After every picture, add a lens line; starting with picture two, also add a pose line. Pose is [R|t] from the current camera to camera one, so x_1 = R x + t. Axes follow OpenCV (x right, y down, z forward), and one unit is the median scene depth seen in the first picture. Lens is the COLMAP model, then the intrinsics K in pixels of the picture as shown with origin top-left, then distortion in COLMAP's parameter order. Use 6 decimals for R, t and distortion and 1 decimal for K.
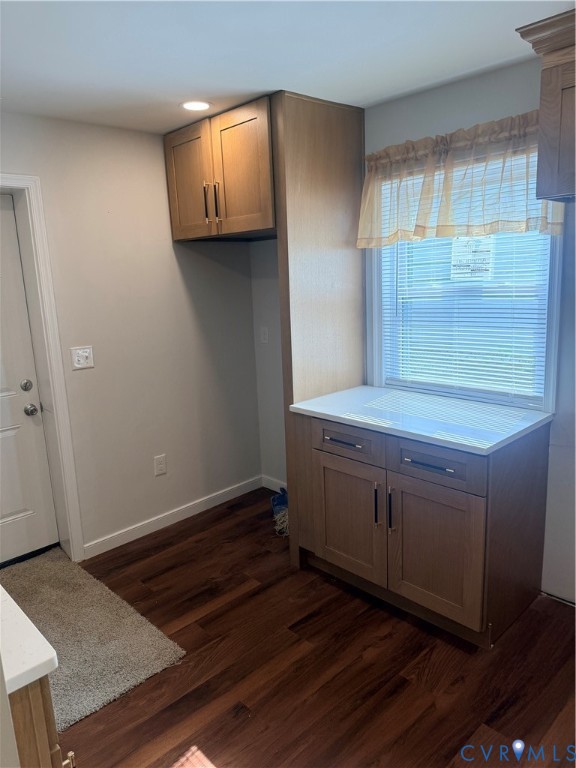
lens RADIAL K [[547.8, 0, 286.6], [0, 547.8, 385.1], [0, 0, 1]] dist [0.045395, -0.004647]
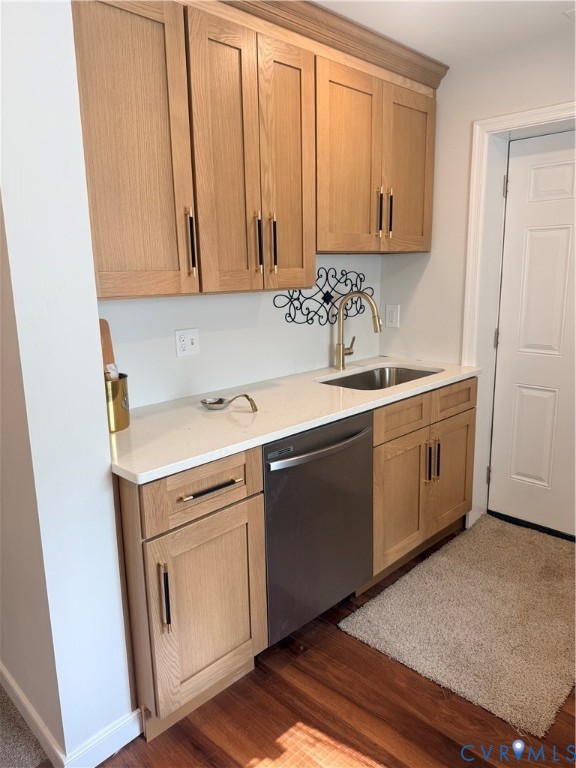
lens RADIAL K [[547.8, 0, 286.6], [0, 547.8, 383.6], [0, 0, 1]] dist [0.045395, -0.004647]
pose [[0.043056, 0.239830, -0.969860, 0.468491], [-0.180513, 0.956650, 0.228550, -0.076655], [0.982630, 0.165231, 0.084482, 0.618062]]
